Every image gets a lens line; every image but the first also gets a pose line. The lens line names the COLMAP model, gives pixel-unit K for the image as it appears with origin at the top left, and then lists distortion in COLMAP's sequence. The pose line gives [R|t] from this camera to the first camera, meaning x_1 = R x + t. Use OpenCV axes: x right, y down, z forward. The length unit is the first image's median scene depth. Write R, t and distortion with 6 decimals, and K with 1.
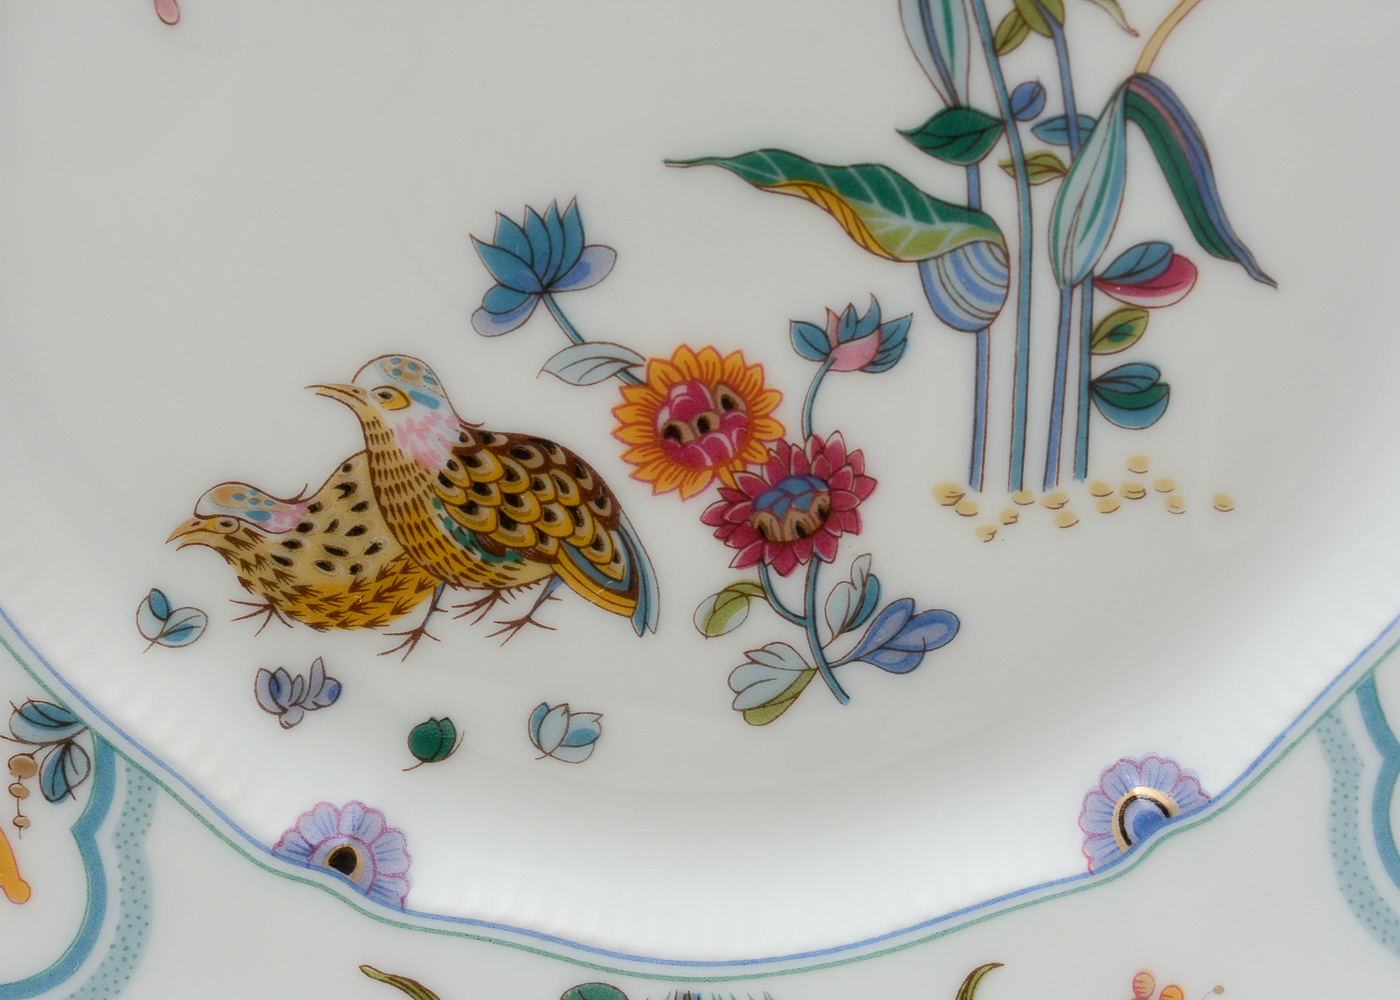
lens RADIAL K [[3296.2, 0, 701.1], [0, 3296.2, 489.5], [0, 0, 1]] dist [-0.001044, 0.000000]
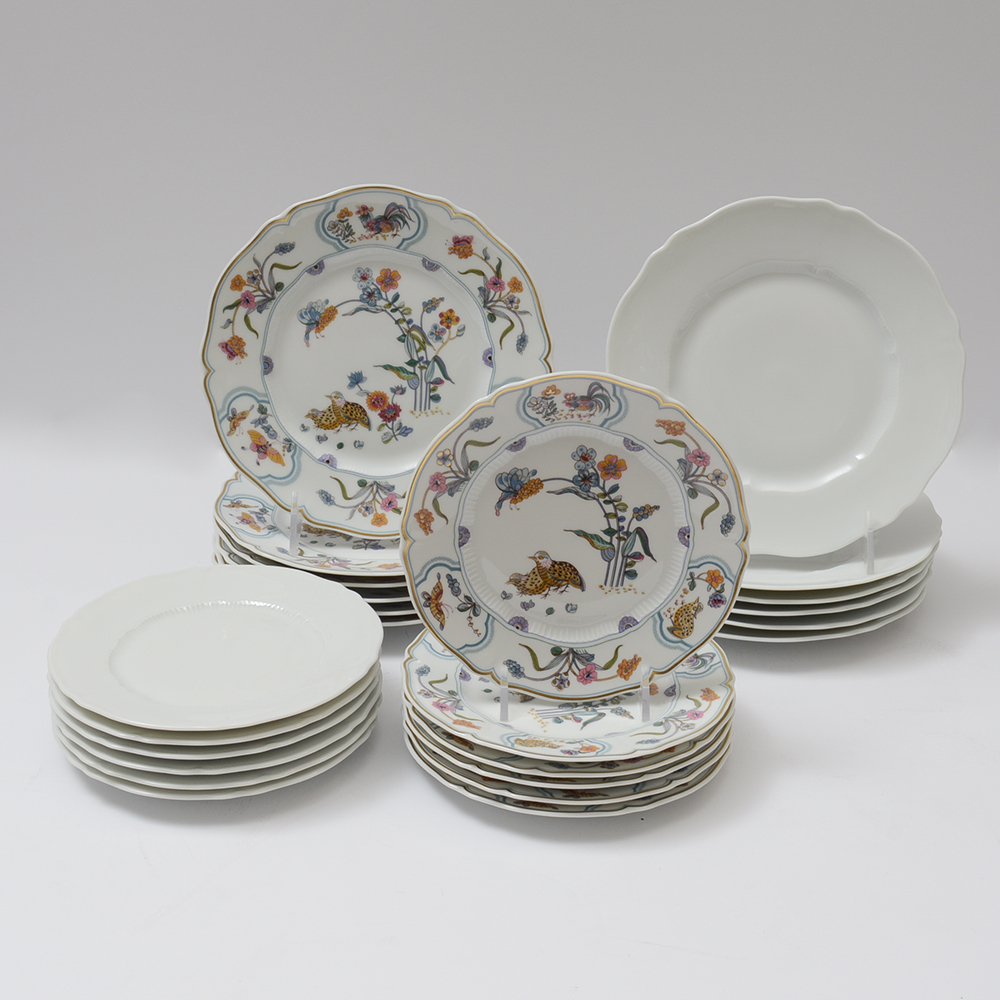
lens RADIAL K [[1846.8, 0, 504.2], [0, 1846.8, 458.3], [0, 0, 1]] dist [-0.072813, 0.000000]
pose [[0.998727, 0.013503, 0.048596, 0.082587], [-0.009914, 0.997257, -0.073350, 0.404321], [-0.049453, 0.072775, 0.996122, -3.102134]]
